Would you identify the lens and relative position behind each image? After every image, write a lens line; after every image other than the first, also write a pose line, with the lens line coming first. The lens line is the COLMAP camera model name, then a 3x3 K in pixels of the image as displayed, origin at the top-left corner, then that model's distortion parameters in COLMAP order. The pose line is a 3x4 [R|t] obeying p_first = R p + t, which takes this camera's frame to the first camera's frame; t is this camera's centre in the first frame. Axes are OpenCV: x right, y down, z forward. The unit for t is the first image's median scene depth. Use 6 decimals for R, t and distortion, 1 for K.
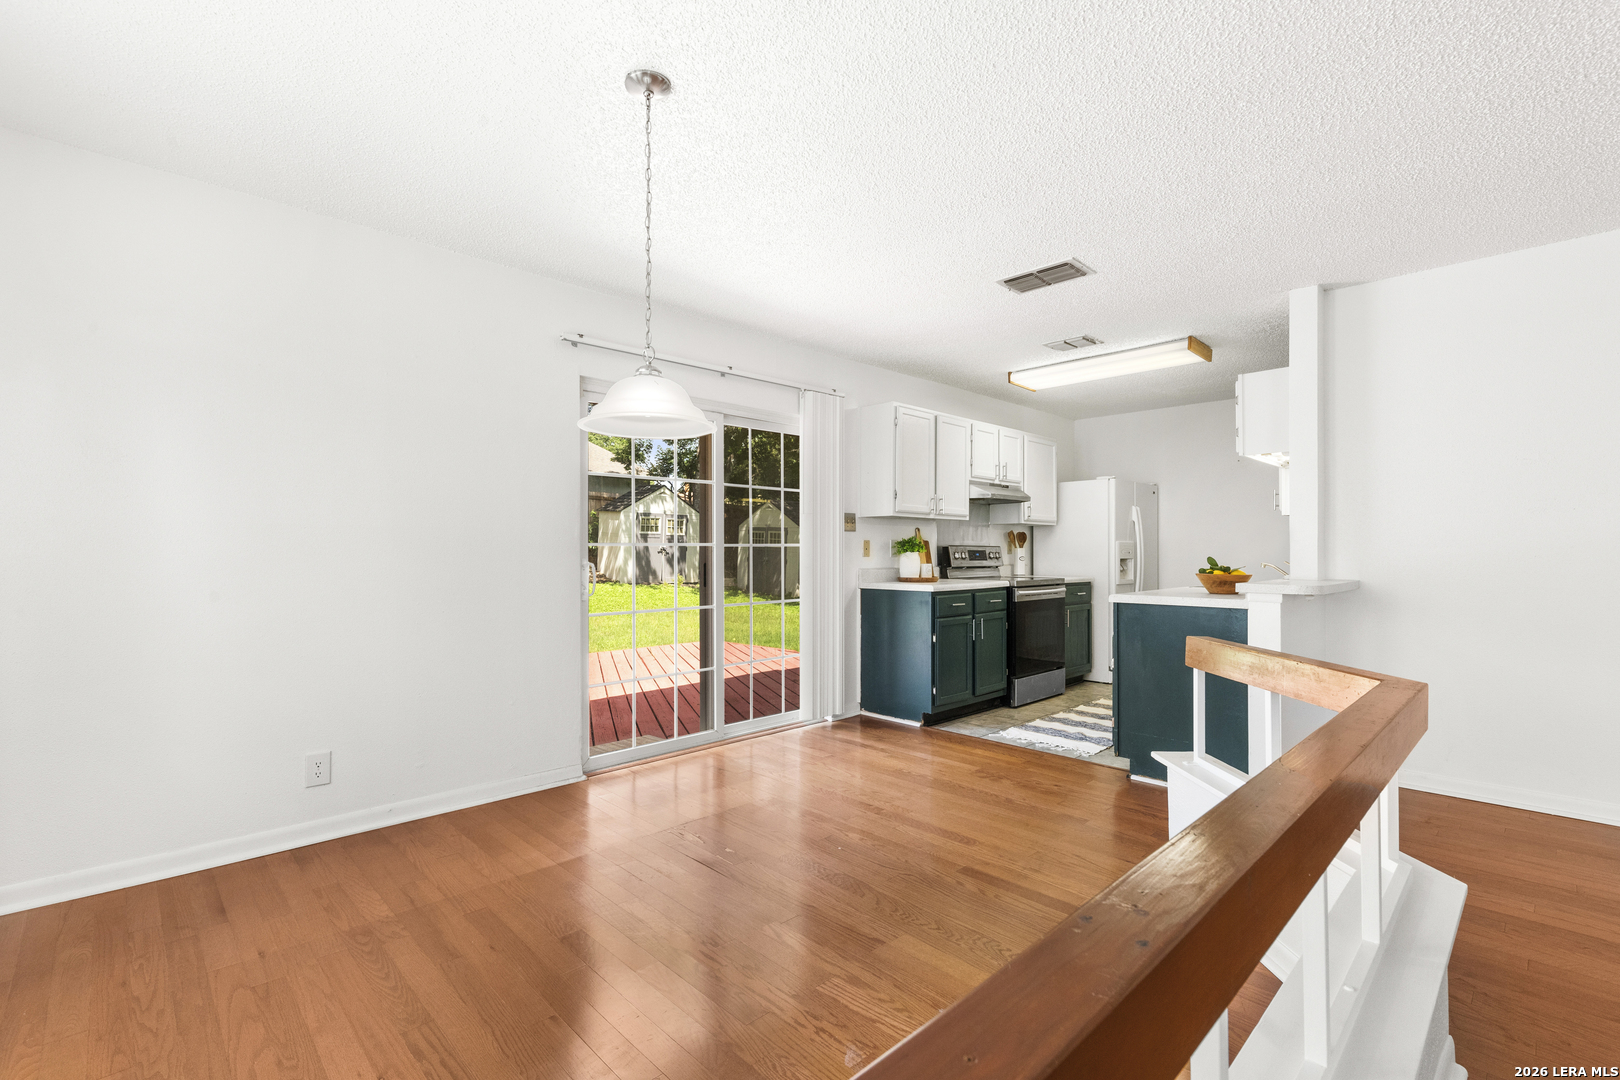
lens RADIAL K [[728.8, 0, 805.6], [0, 728.8, 544.7], [0, 0, 1]] dist [0.001596, -0.000039]
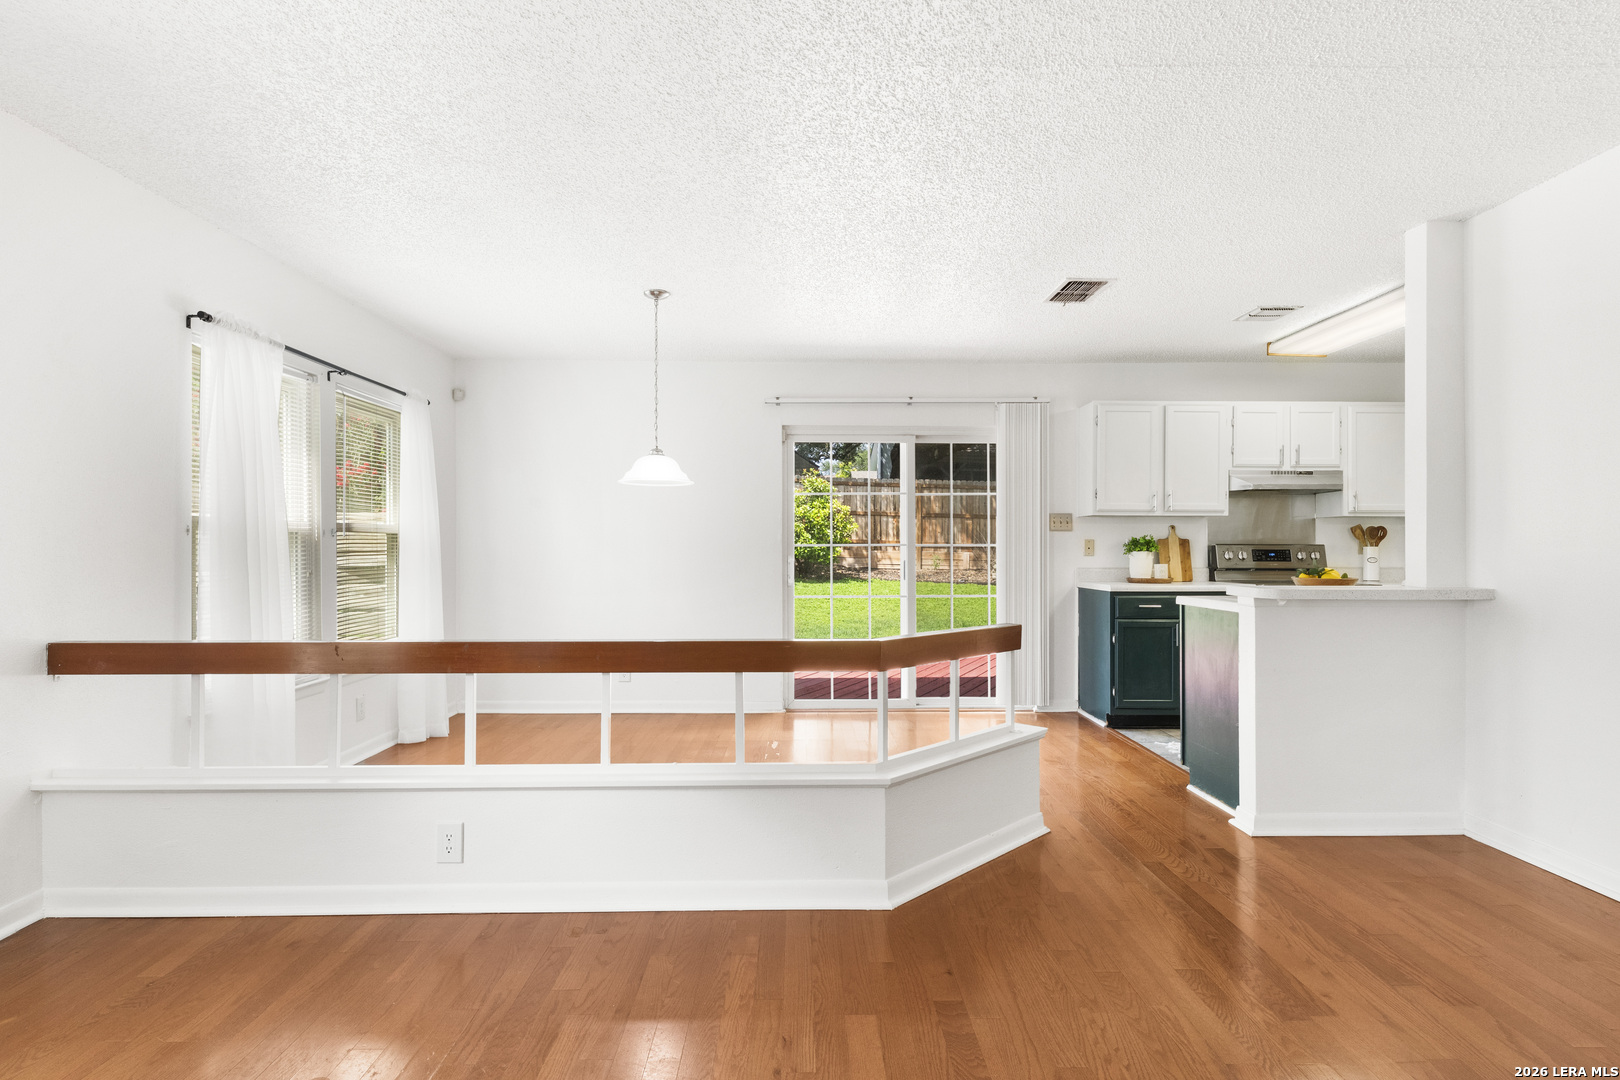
lens RADIAL K [[842.0, 0, 805.9], [0, 842.0, 546.9], [0, 0, 1]] dist [0.013938, 0.000123]
pose [[0.728556, -0.002258, -0.684983, 0.558323], [0.006332, 0.999974, 0.003438, -0.002416], [0.684957, -0.006842, 0.728551, -0.100655]]
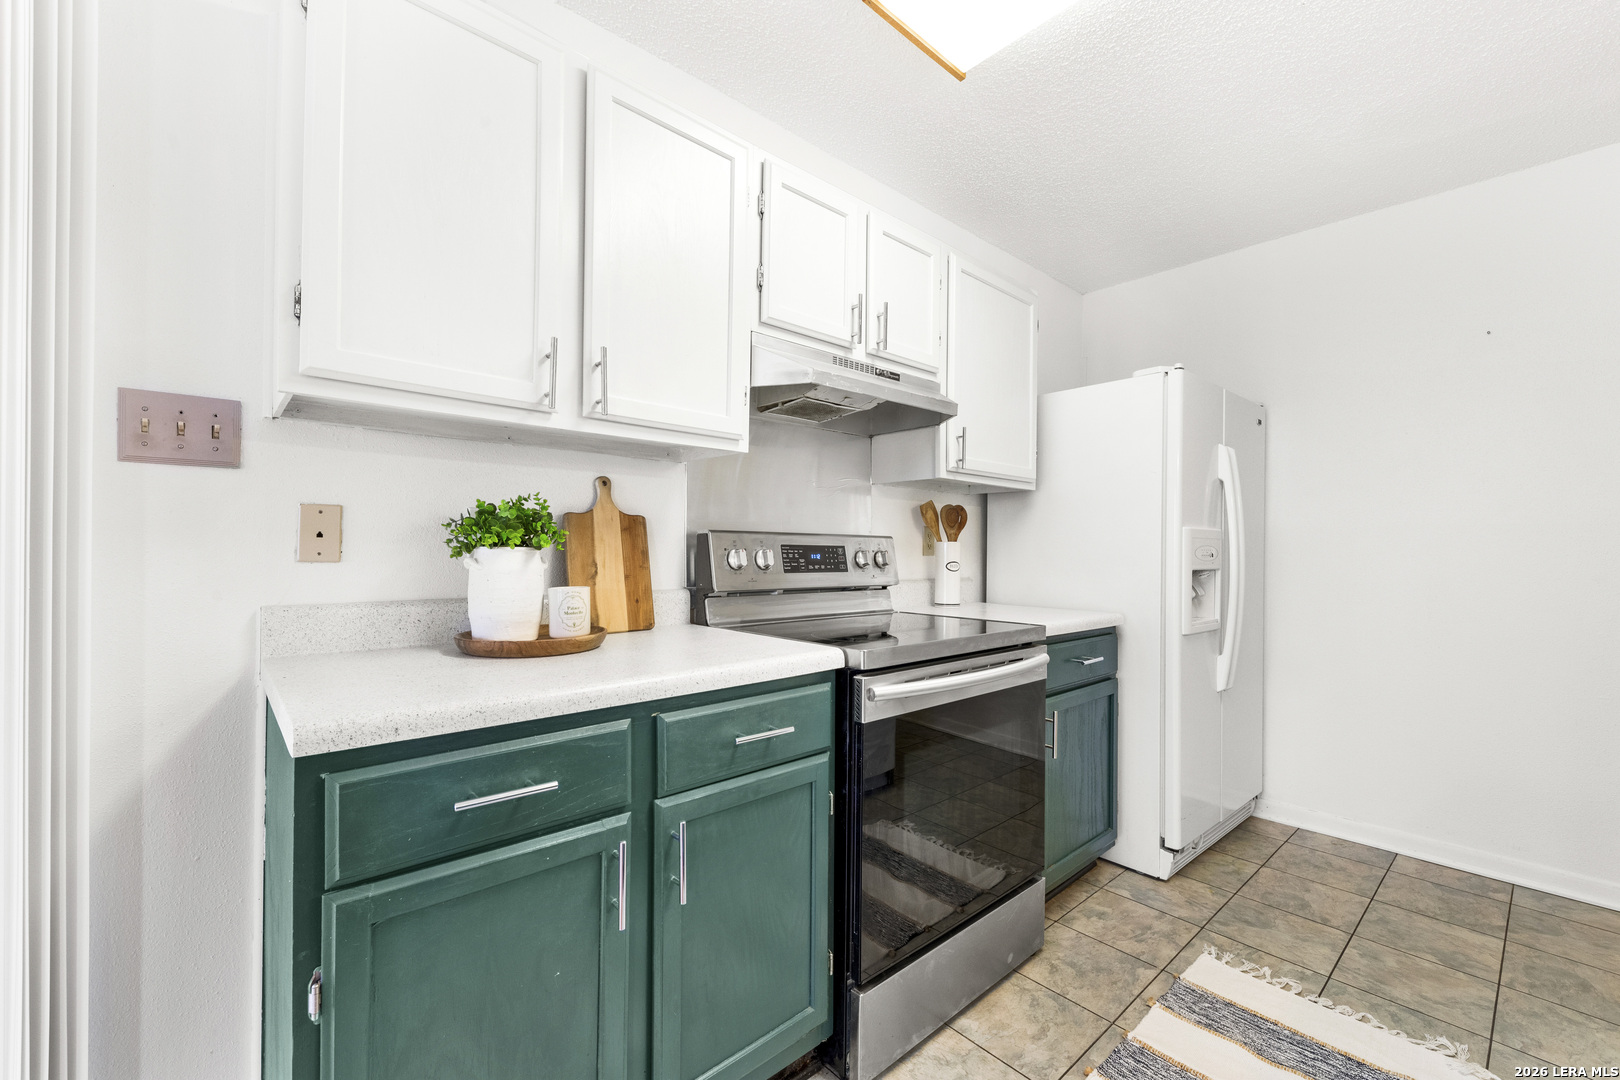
lens RADIAL K [[671.8, 0, 811.6], [0, 671.8, 545.9], [0, 0, 1]] dist [0.000608, -0.000569]
pose [[0.999331, 0.009464, -0.035317, 0.265885], [-0.009215, 0.999932, 0.007181, 0.005878], [0.035382, -0.006851, 0.999350, 0.704186]]
